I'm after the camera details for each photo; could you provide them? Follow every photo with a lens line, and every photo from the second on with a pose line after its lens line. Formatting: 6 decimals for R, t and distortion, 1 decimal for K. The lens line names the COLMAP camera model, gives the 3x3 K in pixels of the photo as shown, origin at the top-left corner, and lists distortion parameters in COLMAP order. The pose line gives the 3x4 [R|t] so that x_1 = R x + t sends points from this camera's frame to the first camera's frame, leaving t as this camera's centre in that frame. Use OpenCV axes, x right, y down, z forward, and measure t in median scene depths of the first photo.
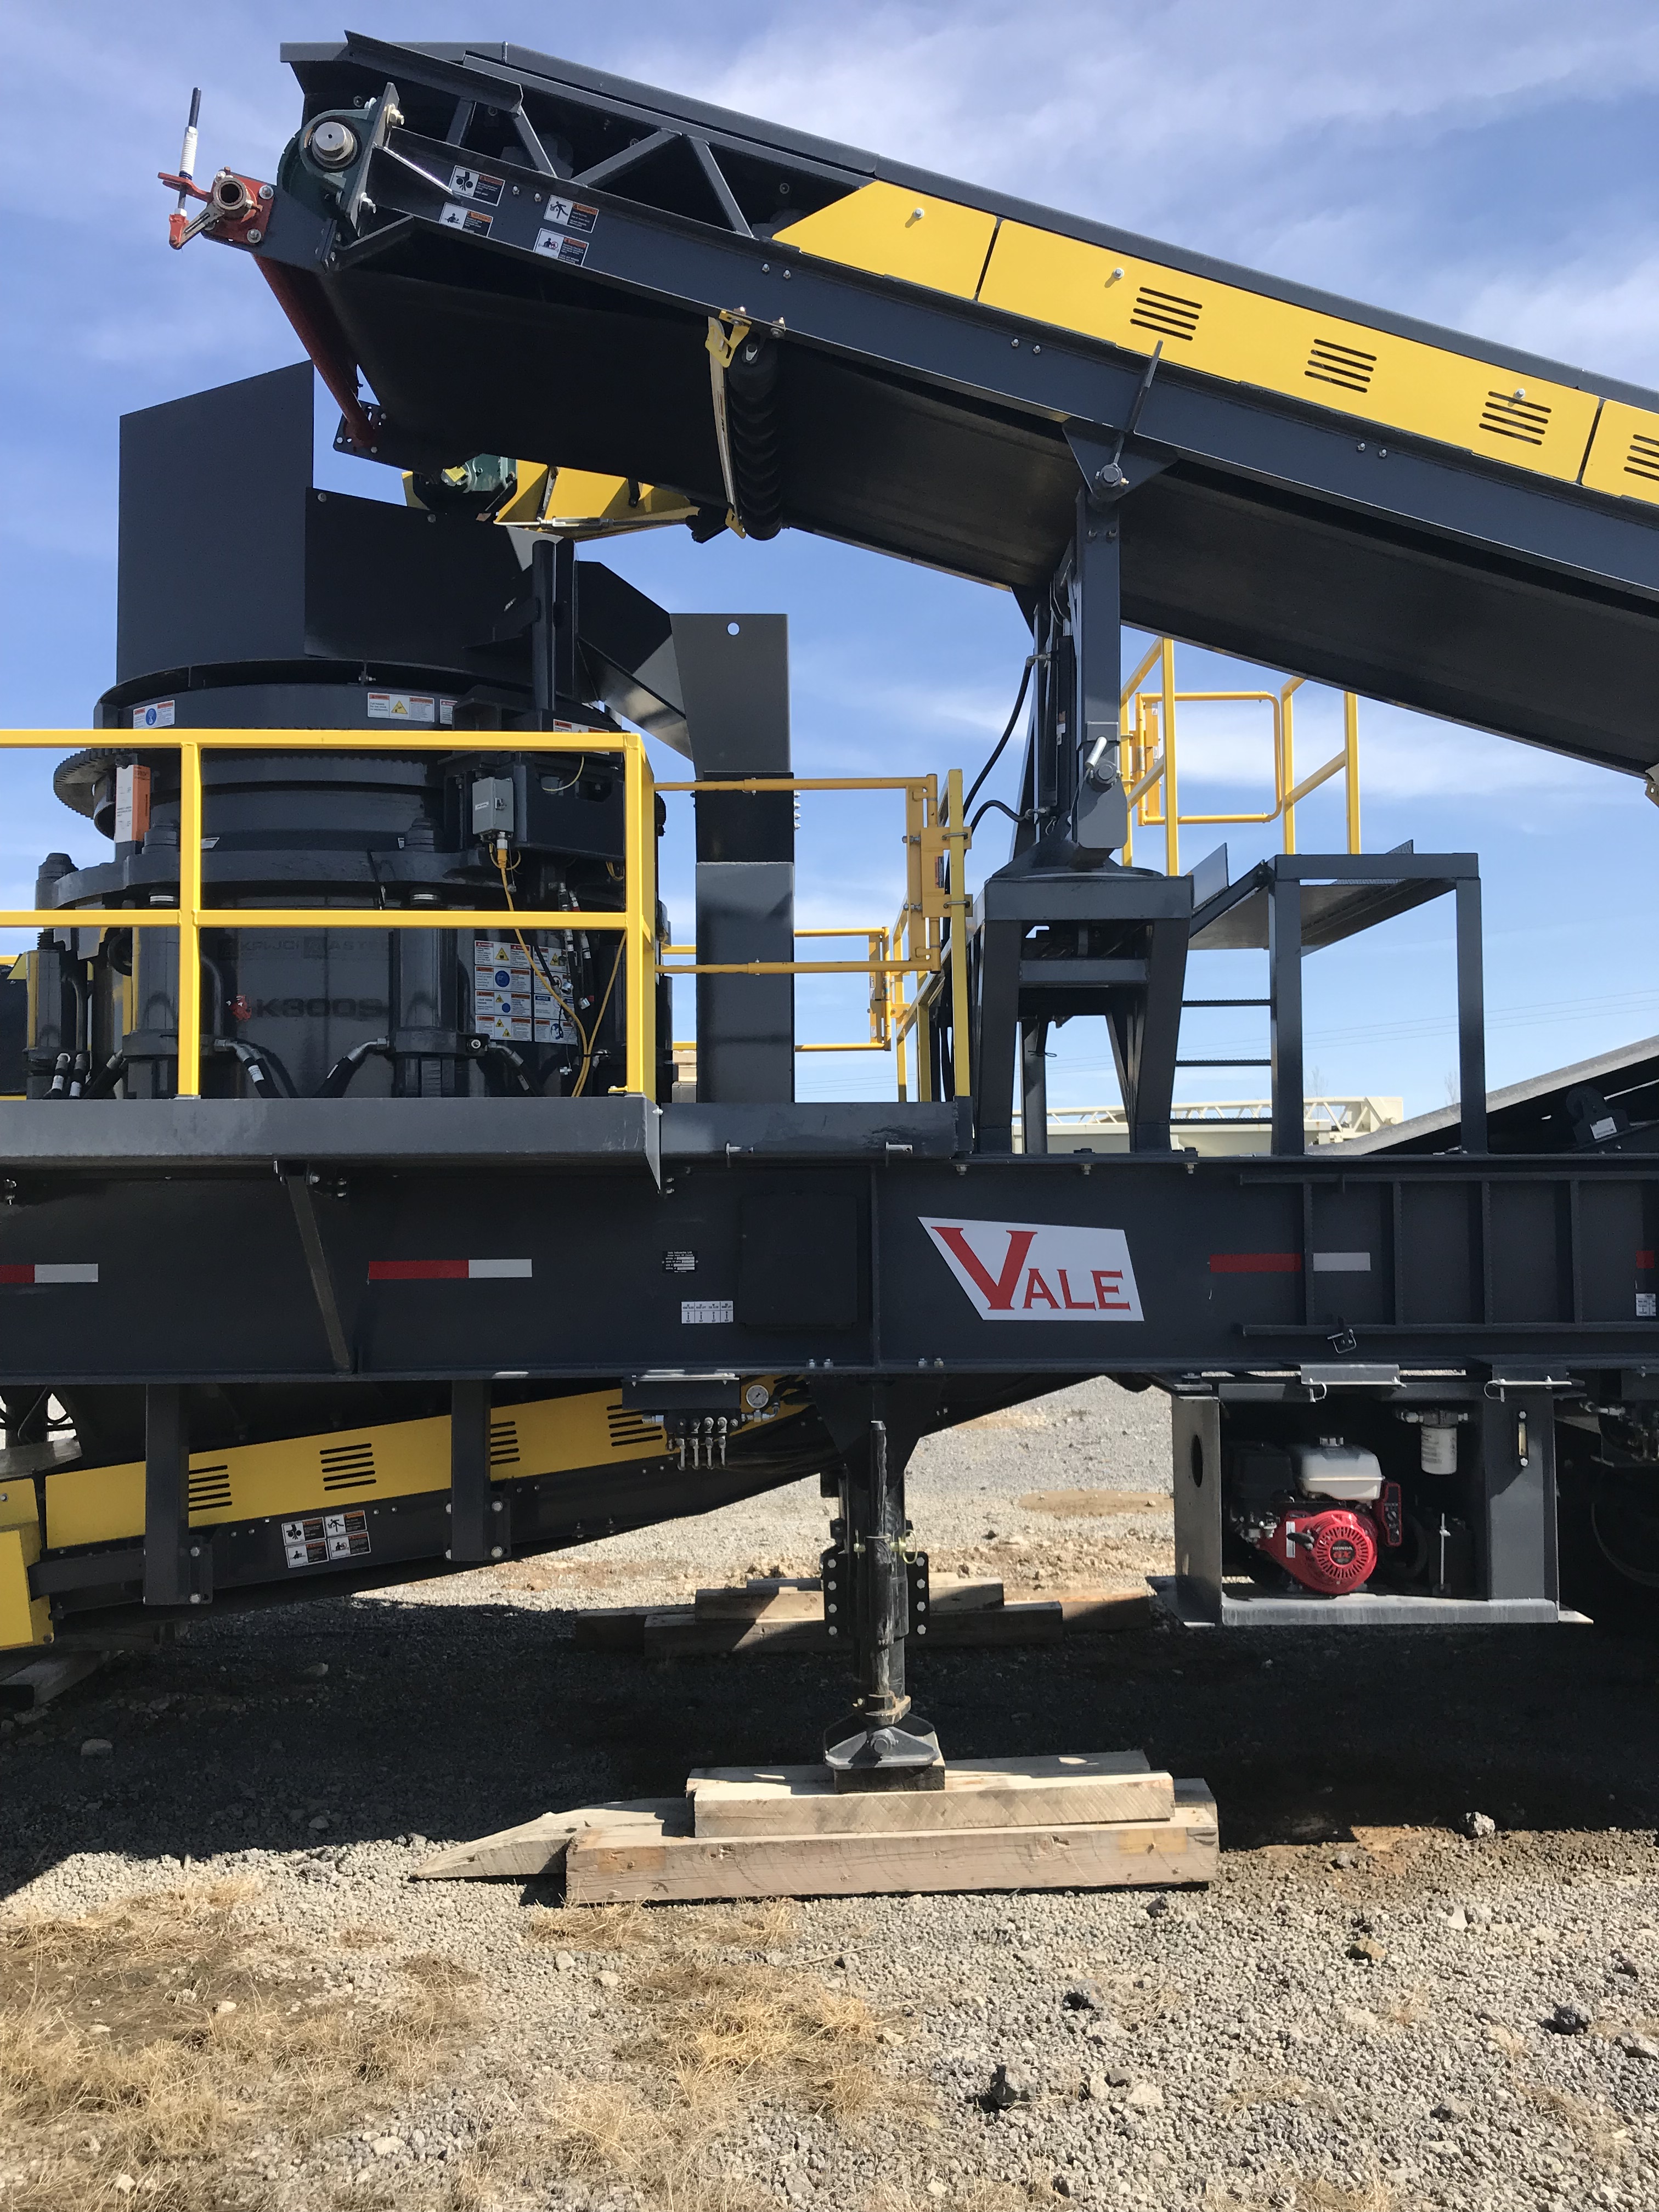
lens RADIAL K [[1823.0, 0, 843.0], [0, 1823.0, 1094.7], [0, 0, 1]] dist [0.055371, -0.085679]
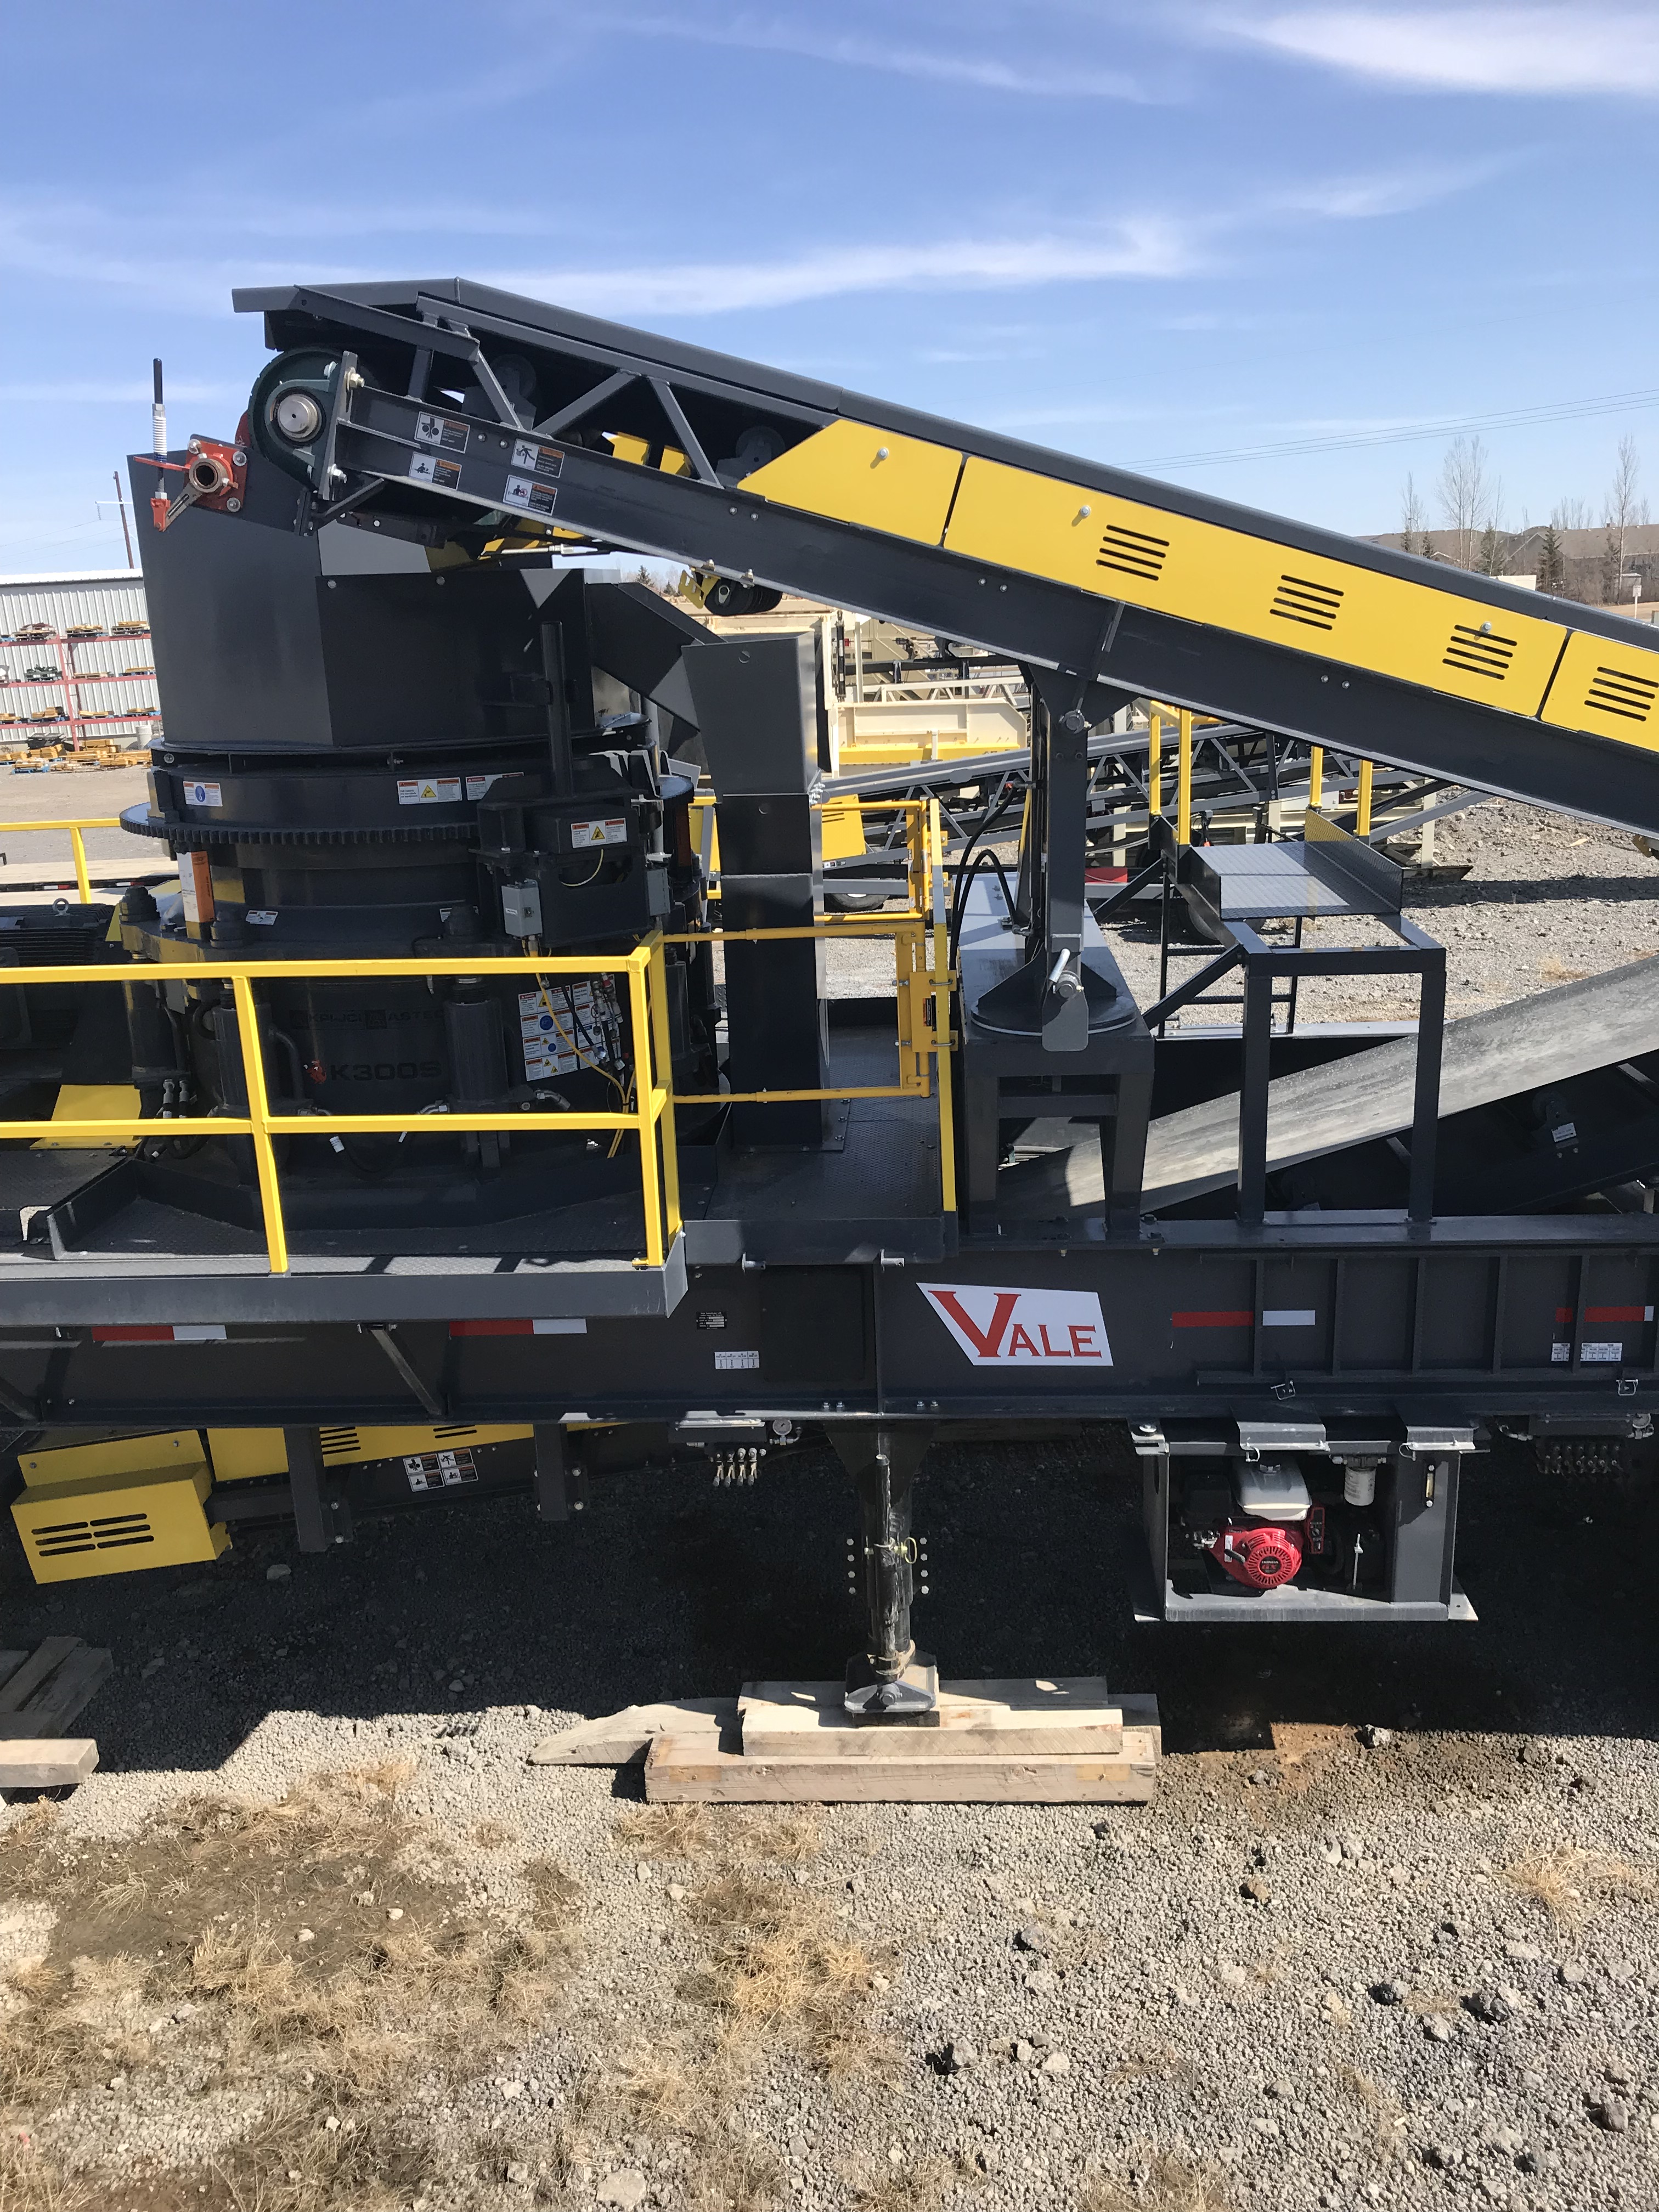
lens RADIAL K [[1823.0, 0, 824.5], [0, 1823.0, 1118.2], [0, 0, 1]] dist [0.055371, -0.085679]
pose [[0.997443, -0.010538, -0.070684, 0.065929], [0.033863, 0.940680, 0.337600, -0.418540], [0.062933, -0.339131, 0.938632, -0.041049]]
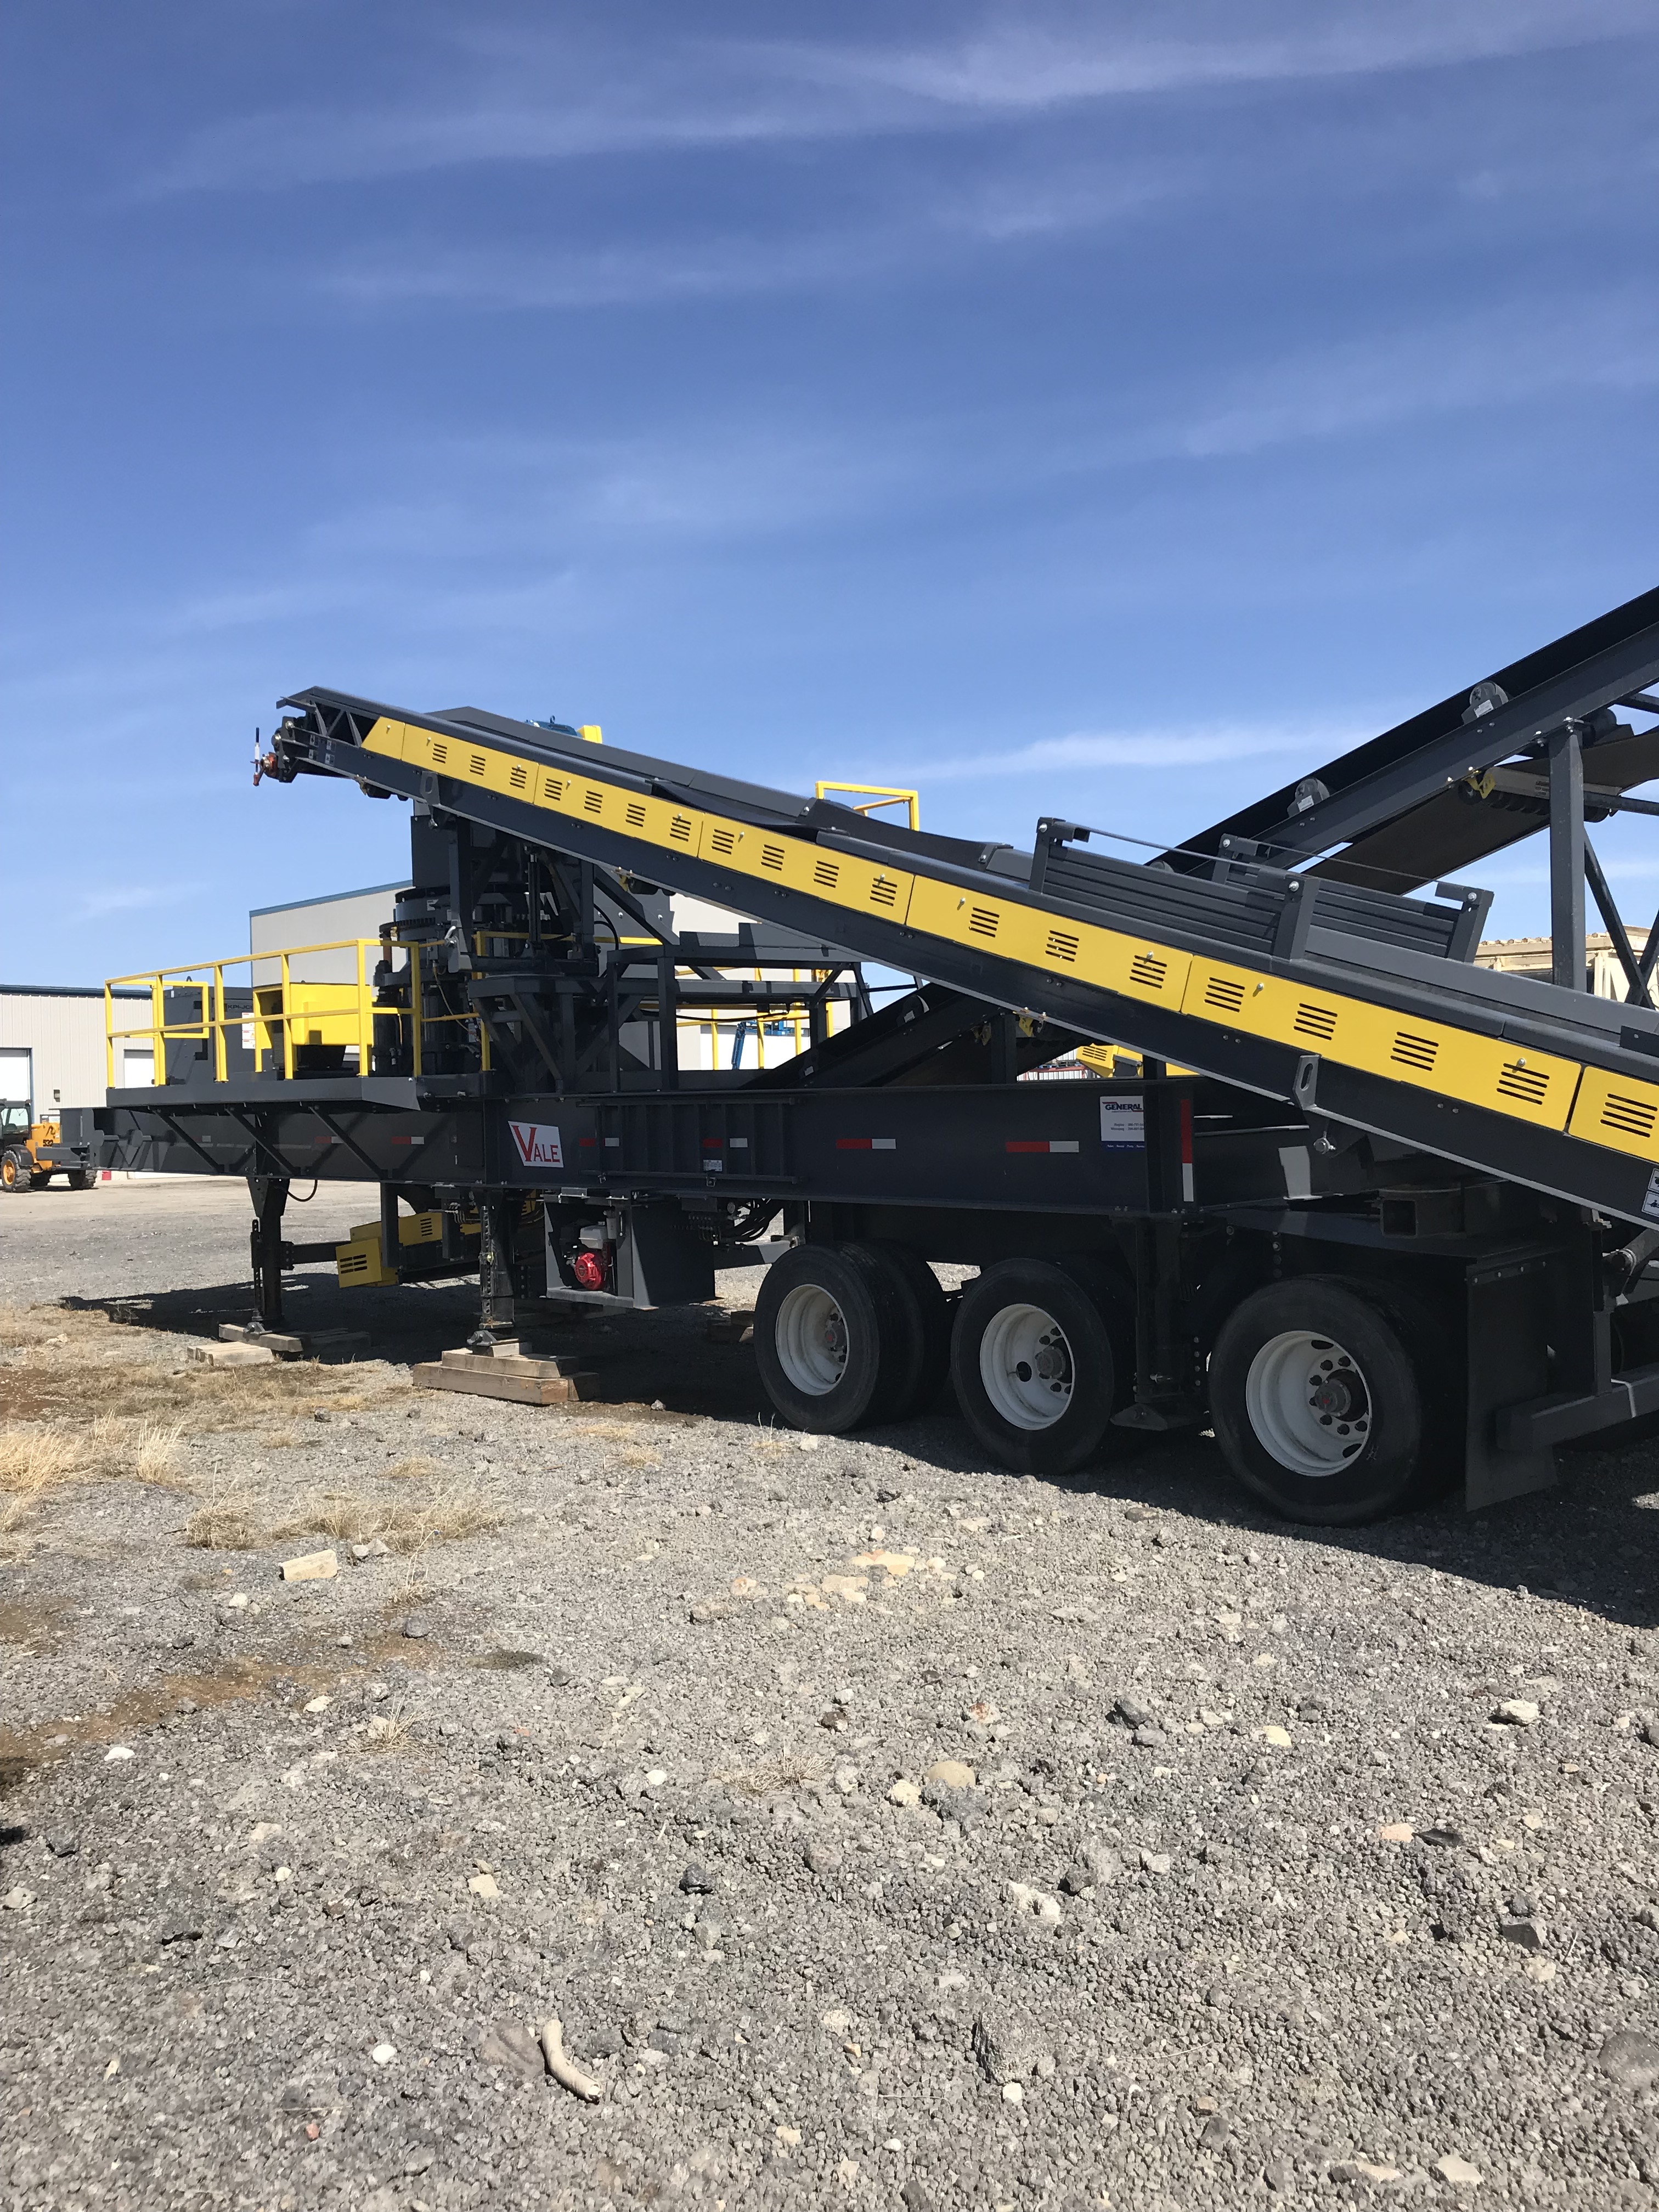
lens RADIAL K [[1823.0, 0, 828.0], [0, 1823.0, 1105.5], [0, 0, 1]] dist [0.055371, -0.085679]
pose [[0.664486, 0.000340, -0.747301, 2.047892], [0.054166, 0.997348, 0.048617, -0.043167], [0.745335, -0.072783, 0.662705, -0.233075]]
